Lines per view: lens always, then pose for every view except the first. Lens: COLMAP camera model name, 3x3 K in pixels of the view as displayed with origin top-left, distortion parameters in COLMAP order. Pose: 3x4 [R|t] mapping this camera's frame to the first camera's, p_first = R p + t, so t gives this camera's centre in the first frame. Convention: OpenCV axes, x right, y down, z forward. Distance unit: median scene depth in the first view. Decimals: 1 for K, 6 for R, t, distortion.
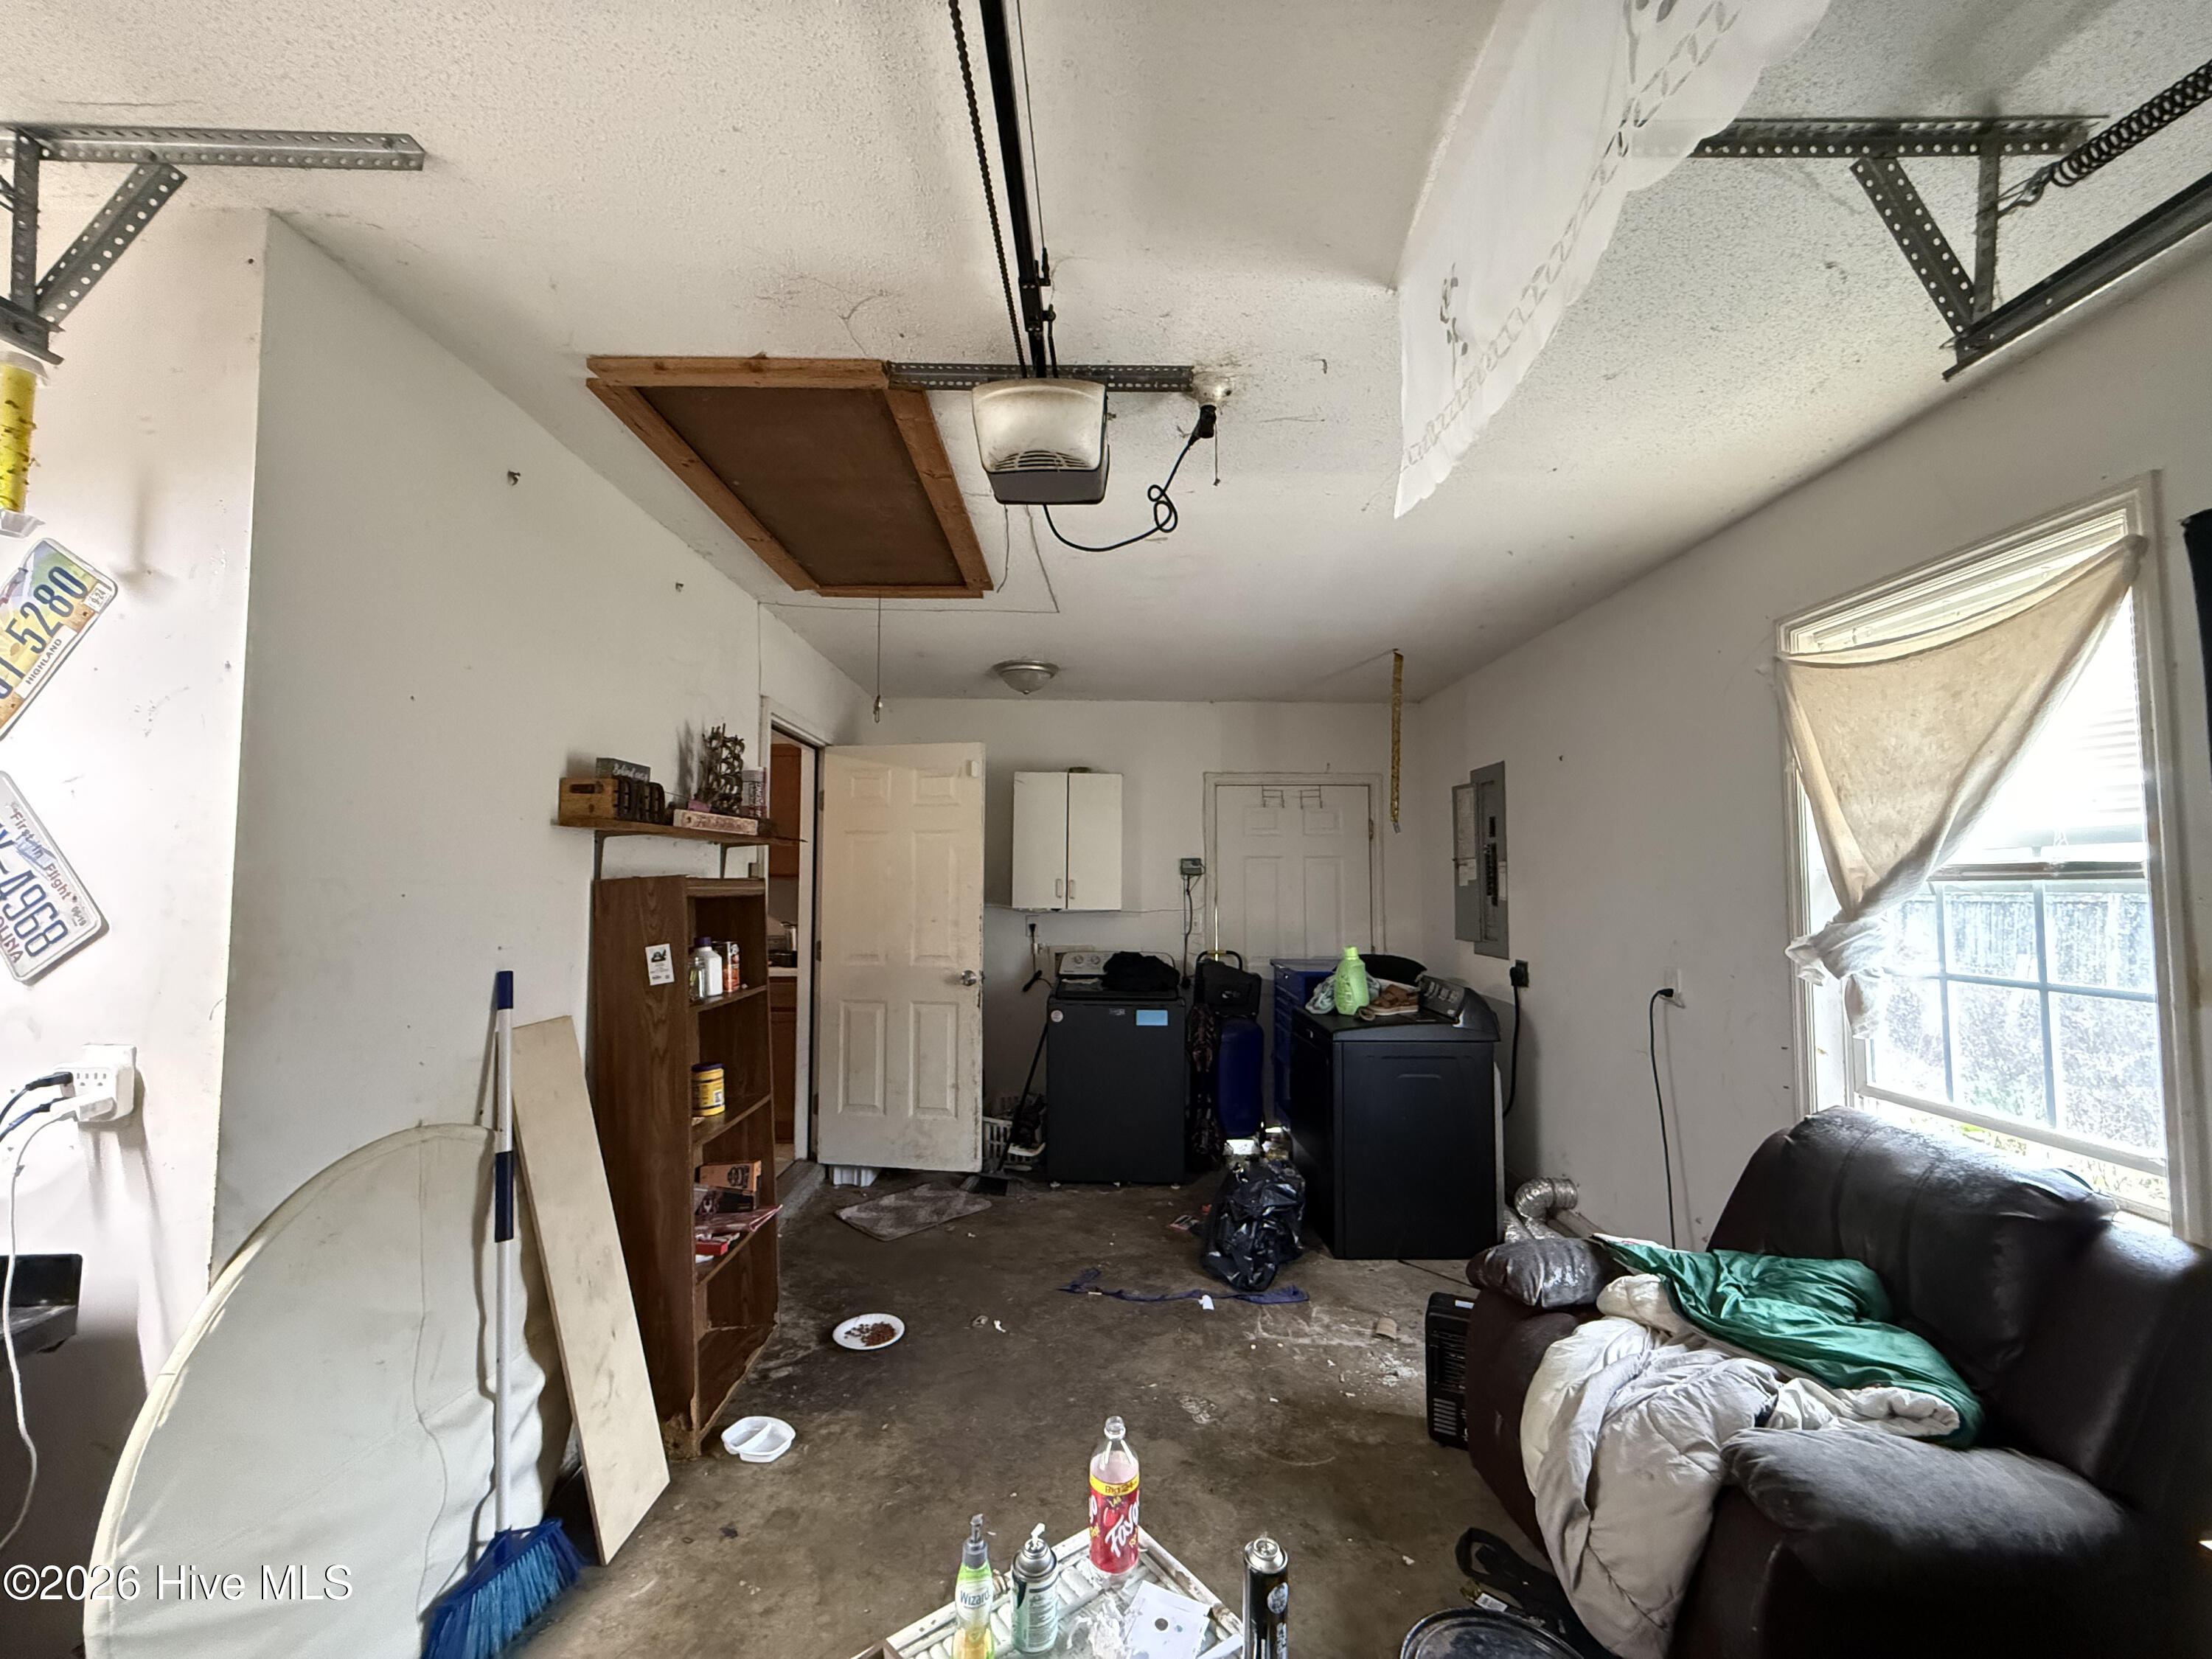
lens RADIAL K [[870.4, 0, 1104.2], [0, 870.4, 835.7], [0, 0, 1]] dist [-0.000990, -0.002237]
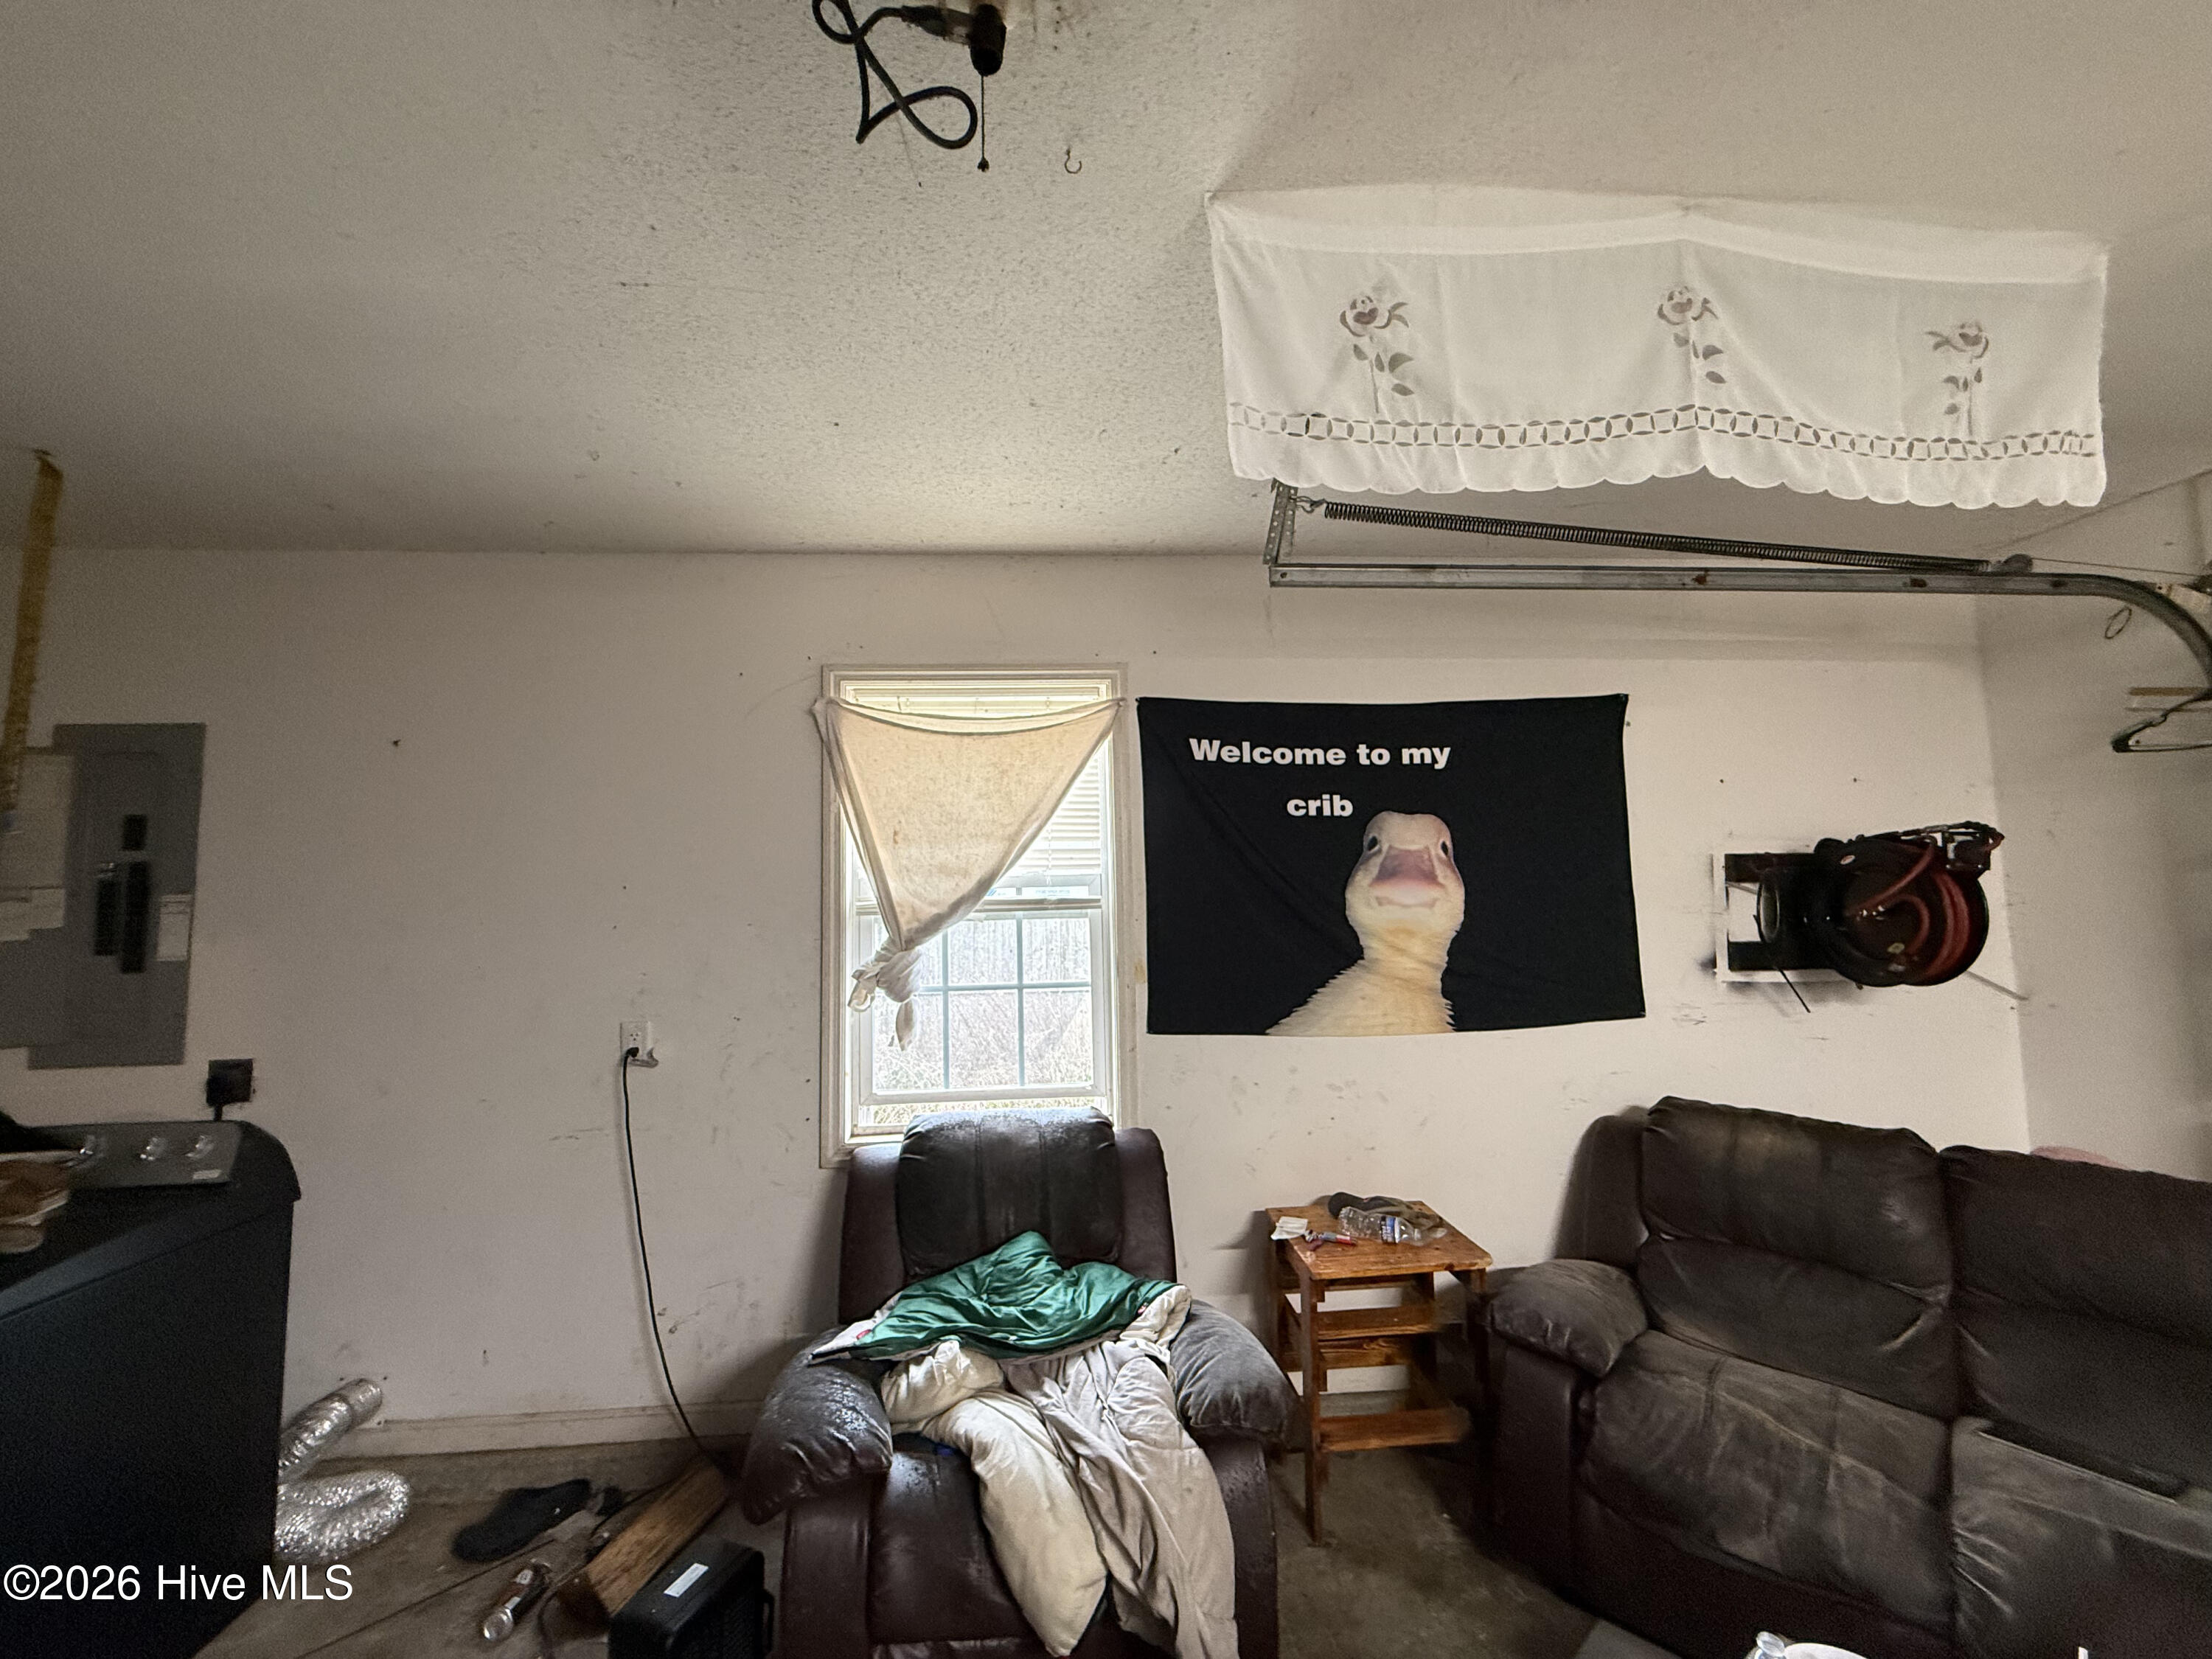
lens RADIAL K [[870.4, 0, 1104.2], [0, 870.4, 835.7], [0, 0, 1]] dist [-0.000990, -0.002237]
pose [[-0.061770, 0.085052, 0.994460, -0.330779], [-0.032489, 0.995663, -0.087173, 0.043984], [-0.997561, -0.037694, -0.058739, 0.872631]]
